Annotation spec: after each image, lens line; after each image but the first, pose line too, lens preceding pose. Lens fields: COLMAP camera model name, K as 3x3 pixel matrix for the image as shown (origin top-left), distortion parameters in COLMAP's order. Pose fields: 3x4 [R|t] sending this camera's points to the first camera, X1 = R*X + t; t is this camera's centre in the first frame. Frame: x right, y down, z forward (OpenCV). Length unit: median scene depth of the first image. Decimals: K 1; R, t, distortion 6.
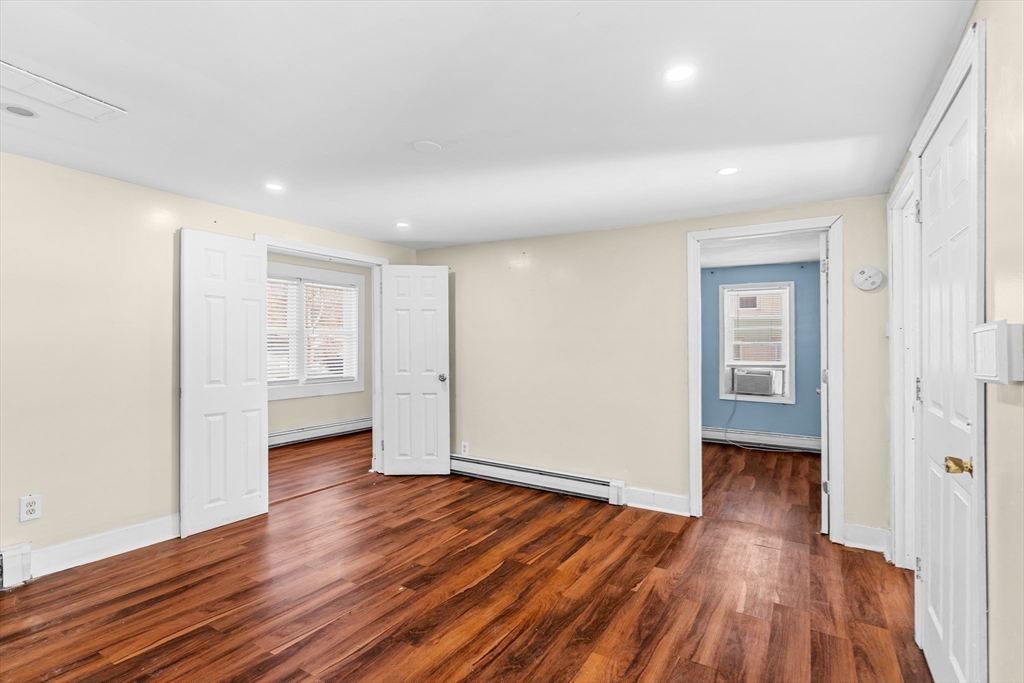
lens RADIAL K [[489.8, 0, 513.1], [0, 489.8, 341.8], [0, 0, 1]] dist [0.002617, -0.000309]
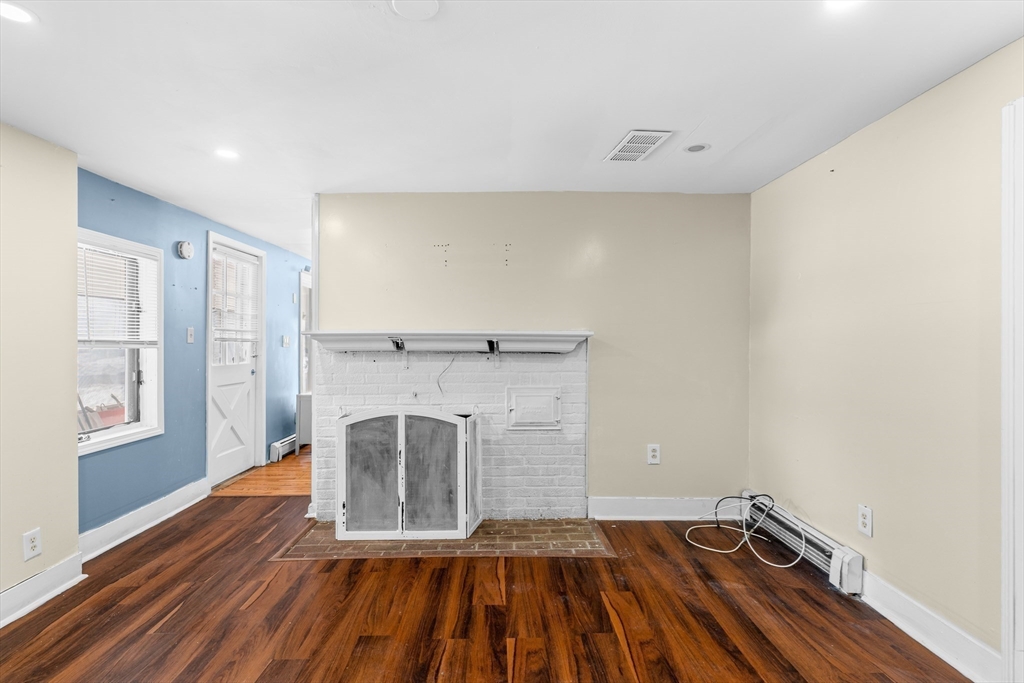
lens RADIAL K [[489.8, 0, 512.5], [0, 489.8, 341.2], [0, 0, 1]] dist [0.002617, -0.000309]
pose [[-0.836963, 0.001765, -0.547257, 0.070371], [0.003466, 0.999992, -0.002076, 0.006890], [0.547248, -0.003634, -0.836962, 1.795043]]
